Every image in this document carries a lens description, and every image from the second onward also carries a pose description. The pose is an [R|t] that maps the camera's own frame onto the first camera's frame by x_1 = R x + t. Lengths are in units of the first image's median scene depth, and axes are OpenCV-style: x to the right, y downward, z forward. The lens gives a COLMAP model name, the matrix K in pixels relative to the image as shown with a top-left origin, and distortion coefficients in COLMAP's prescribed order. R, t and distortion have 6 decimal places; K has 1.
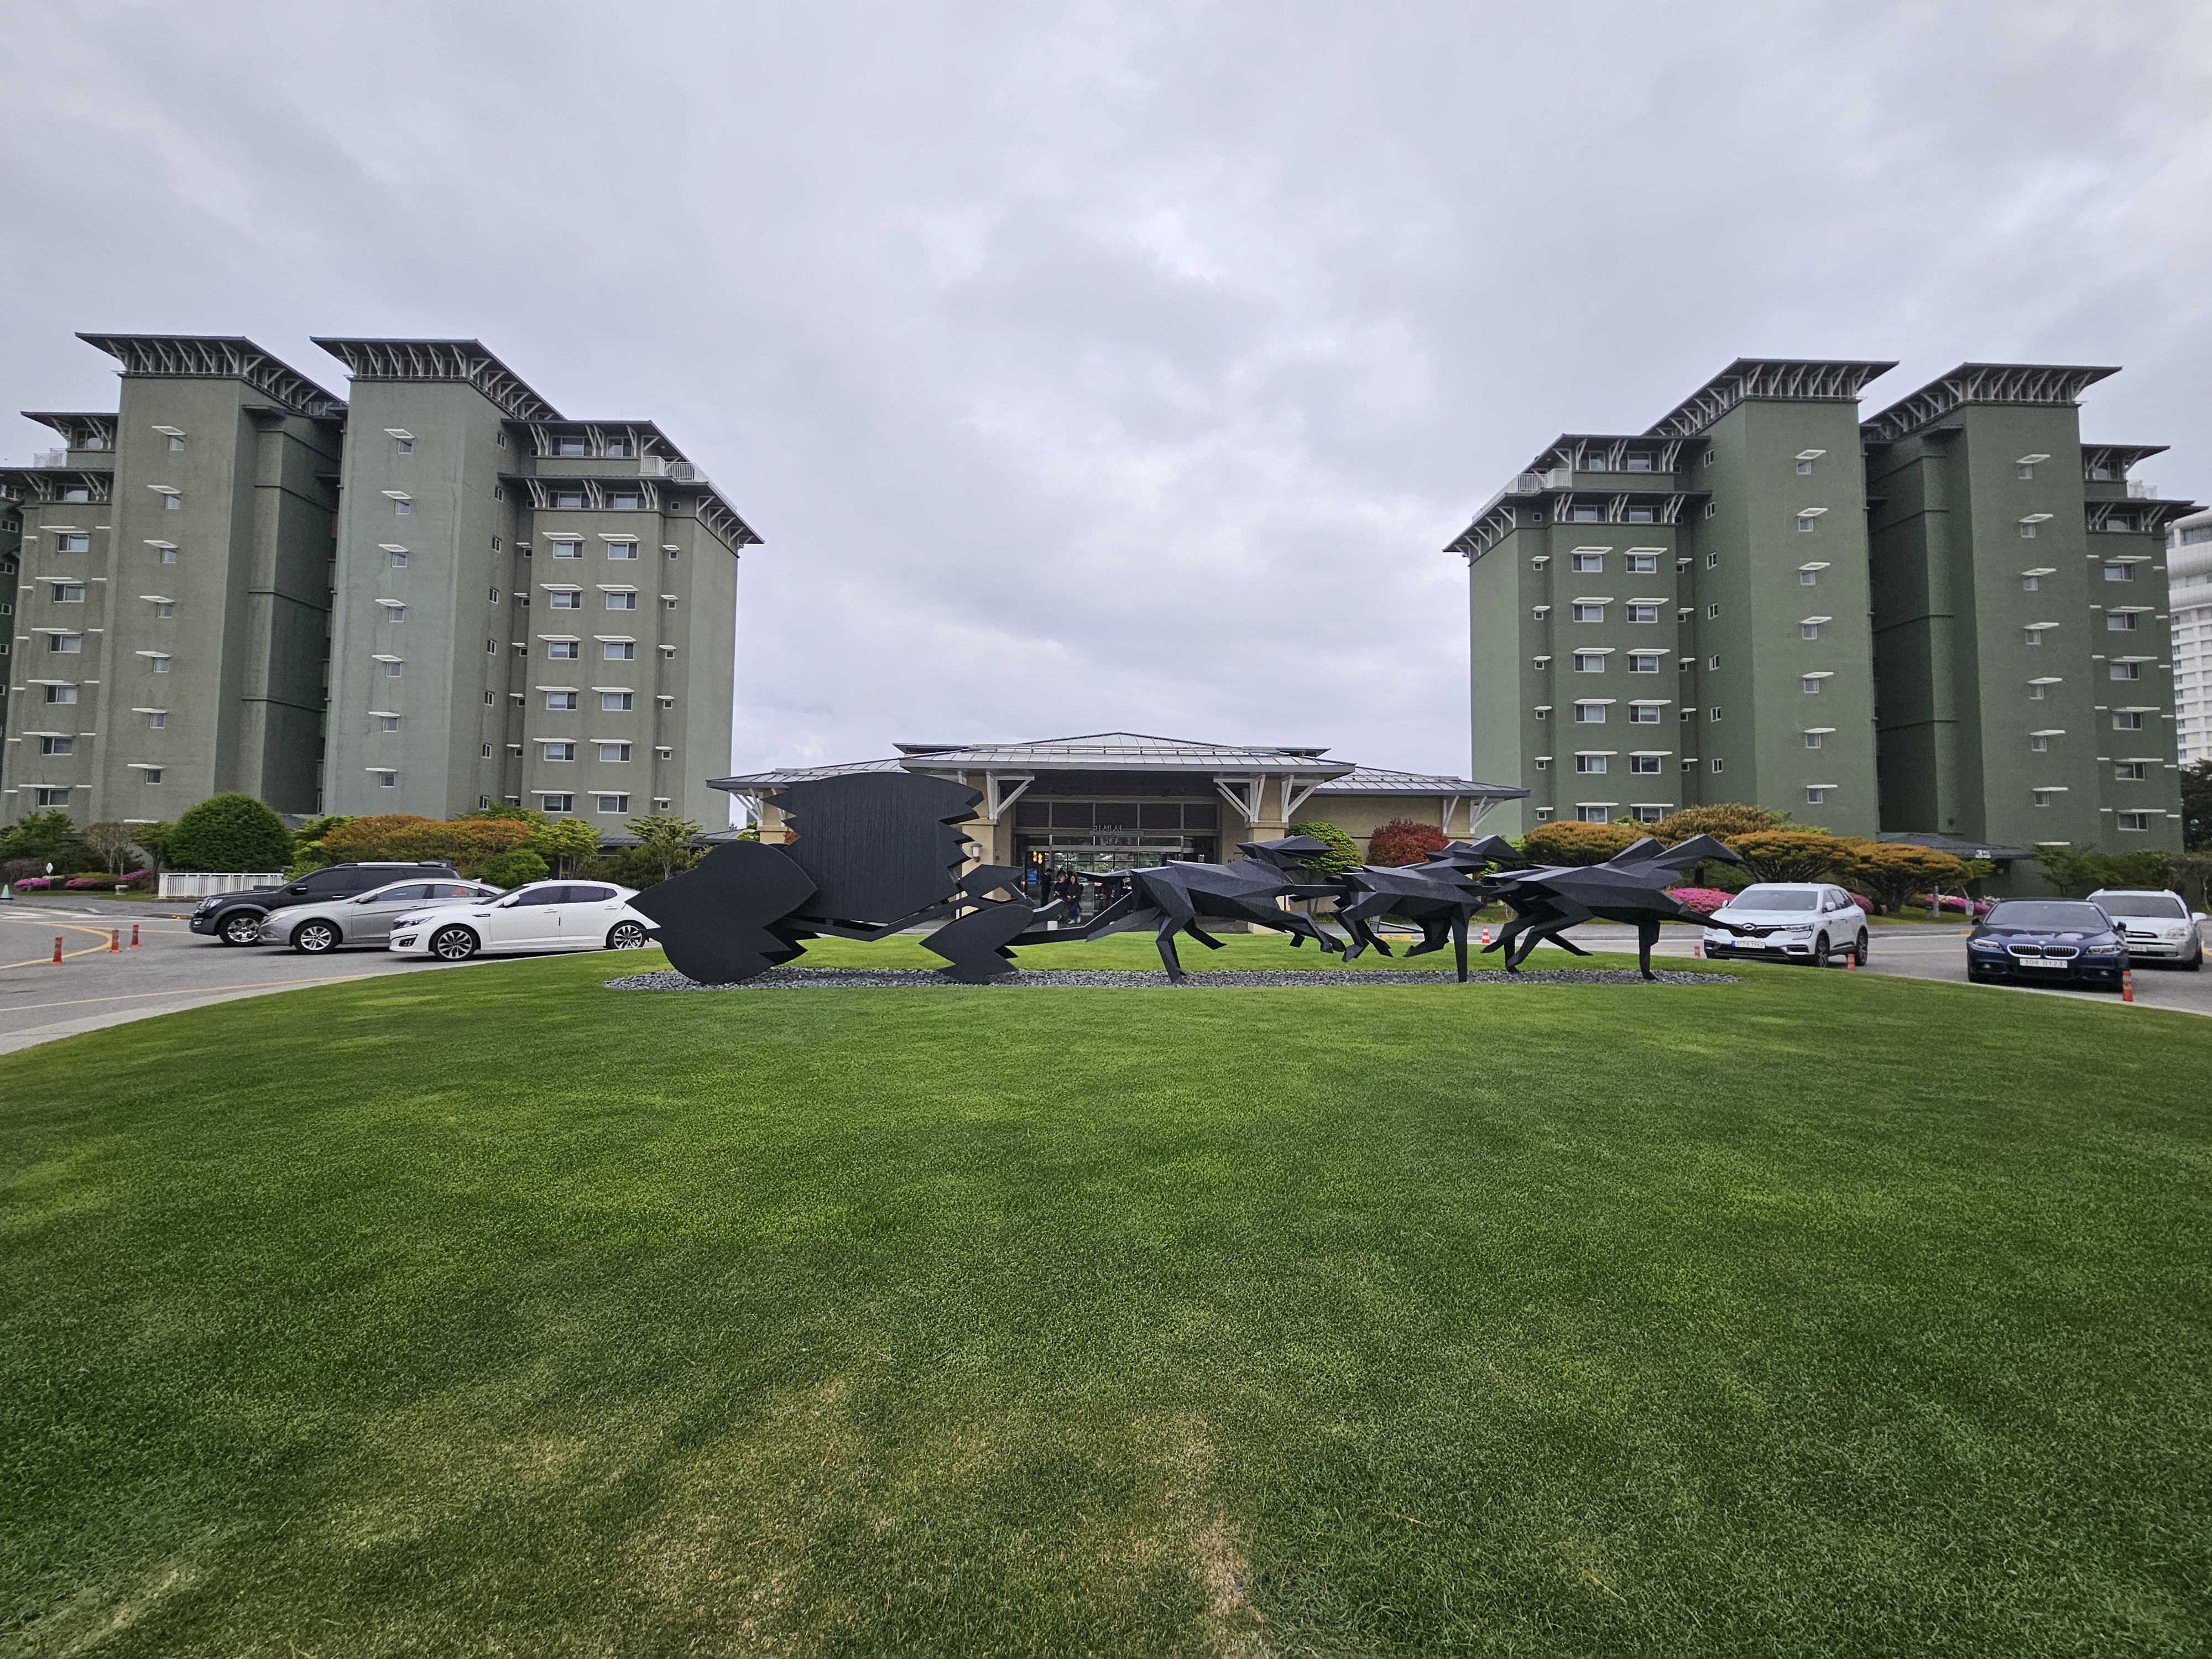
lens RADIAL K [[887.3, 0, 1106.0], [0, 887.3, 829.5], [0, 0, 1]] dist [-0.000675, -0.000044]
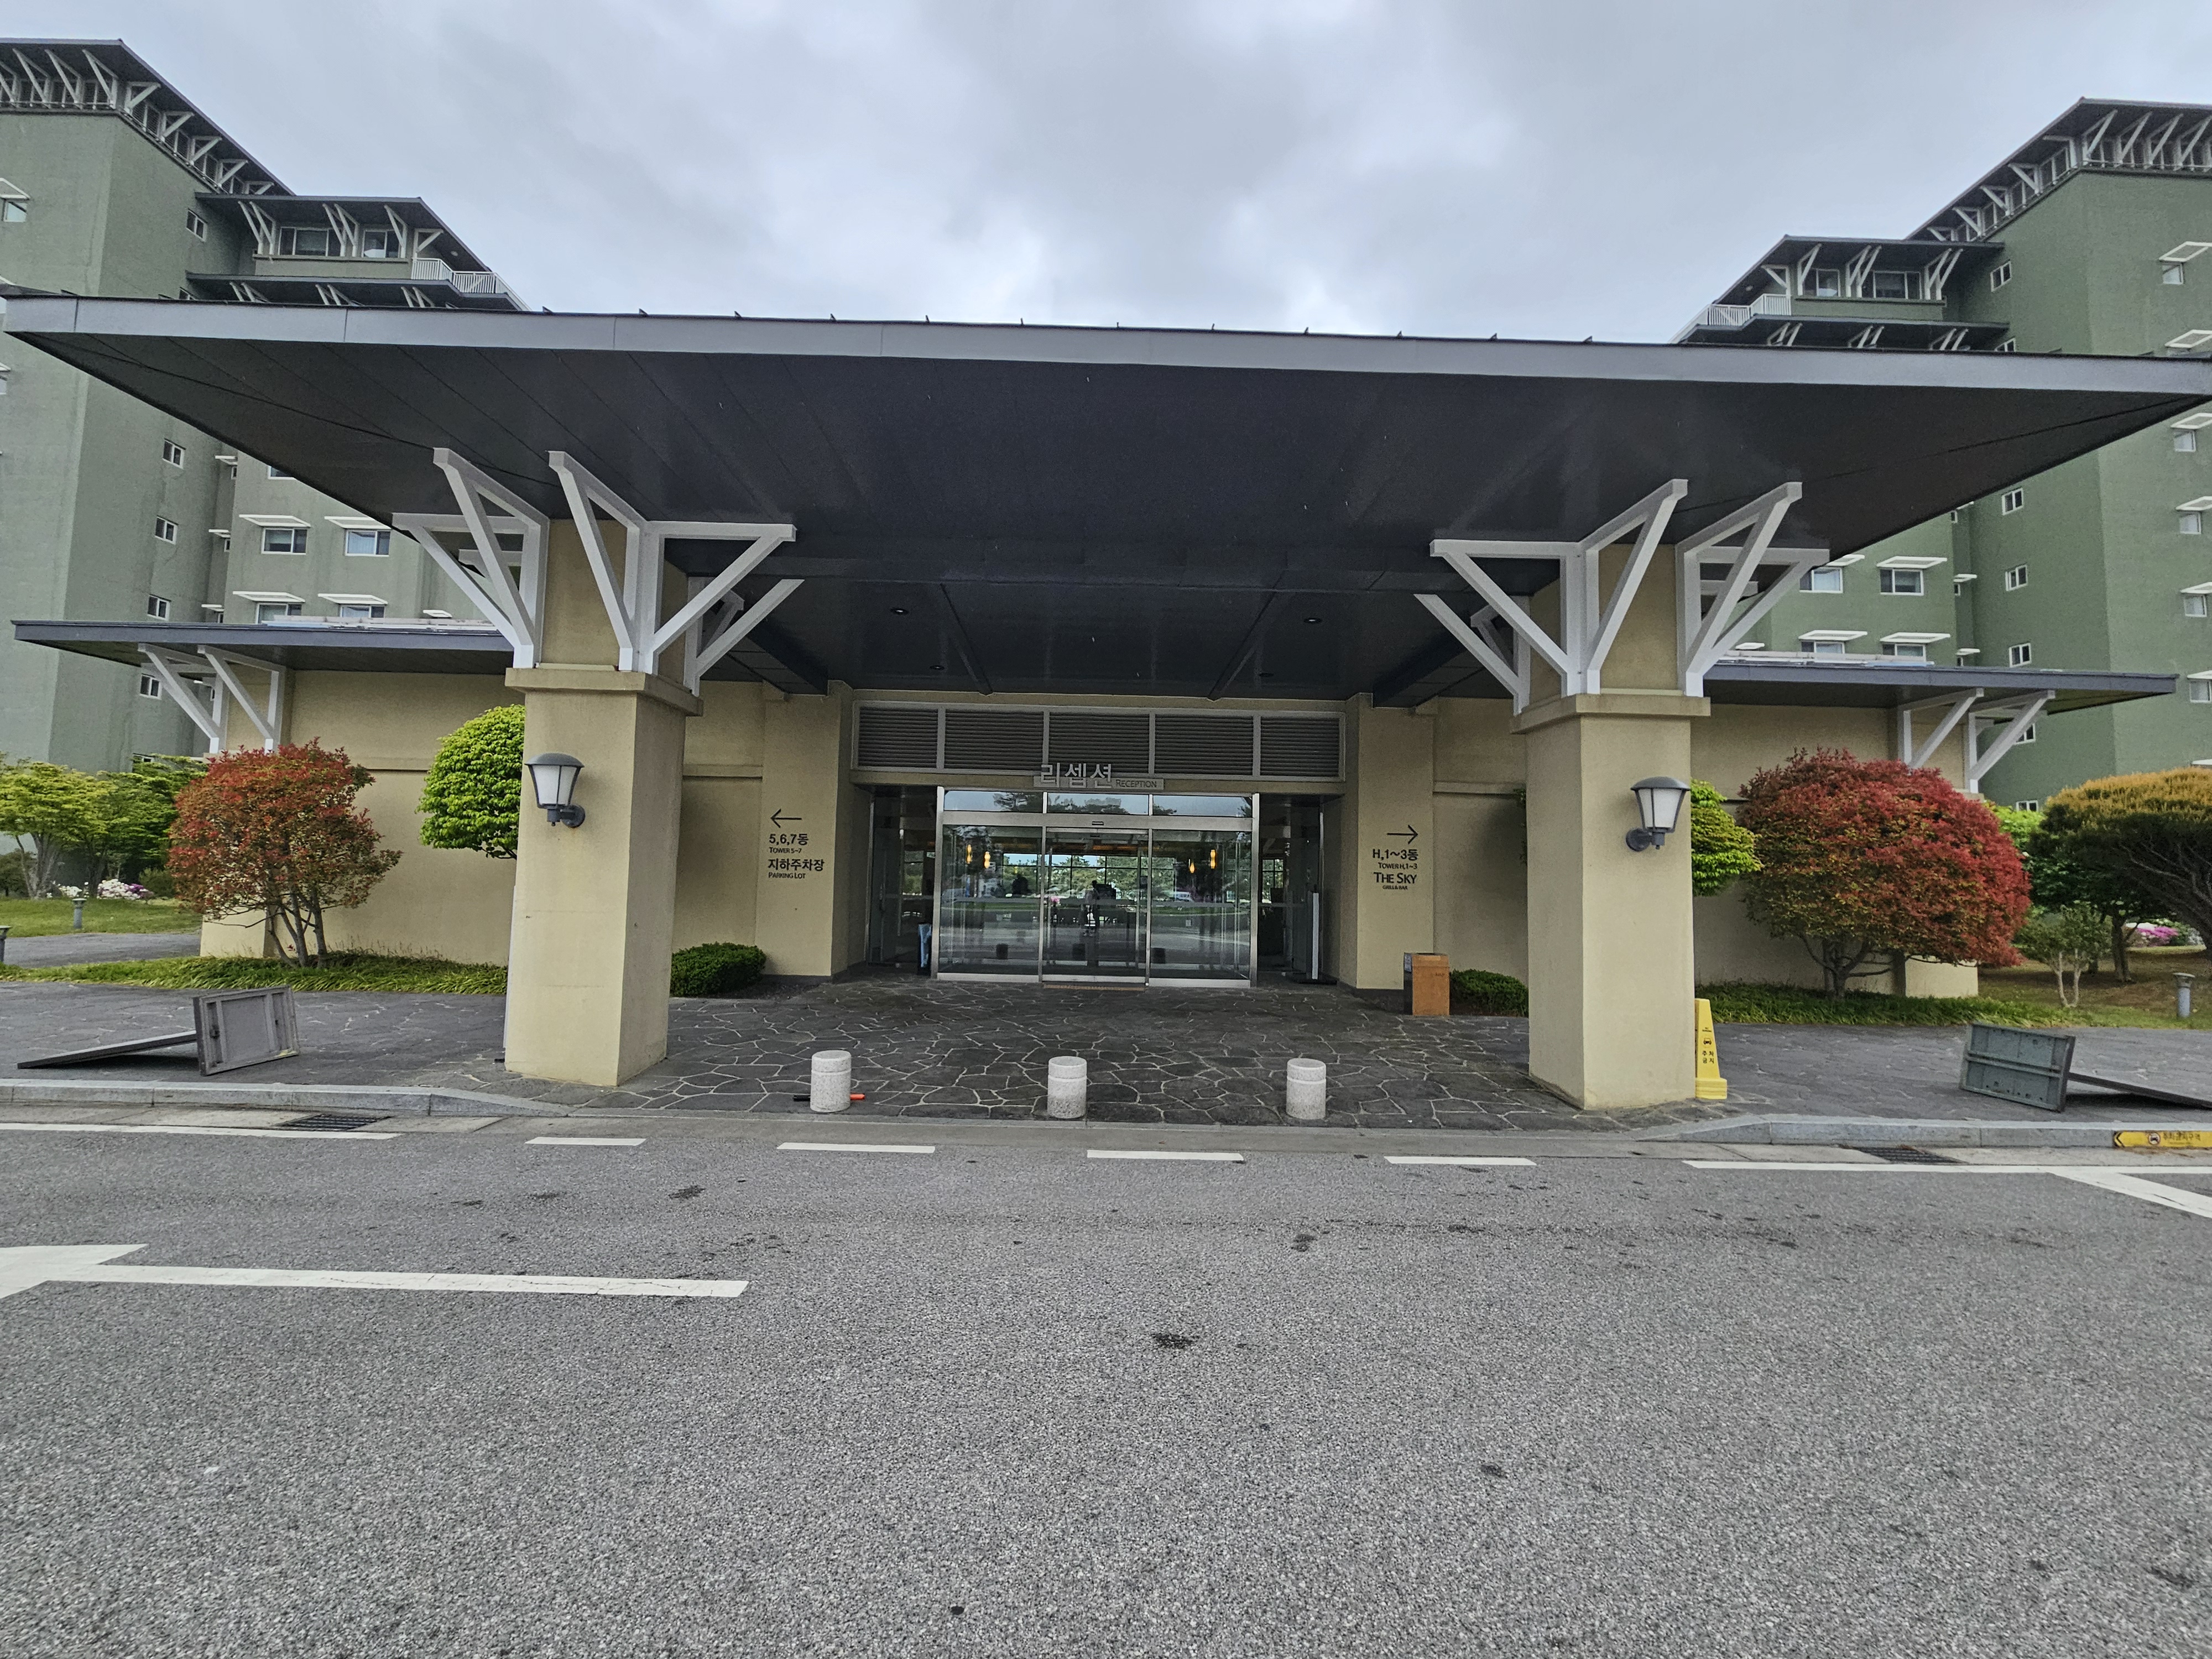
lens RADIAL K [[894.3, 0, 1106.0], [0, 894.3, 829.5], [0, 0, 1]] dist [0.001109, 0.000171]
pose [[0.999929, 0.011065, -0.004357, 0.010402], [-0.011133, 0.999812, -0.015882, 0.018436], [0.004181, 0.015929, 0.999864, 0.333234]]
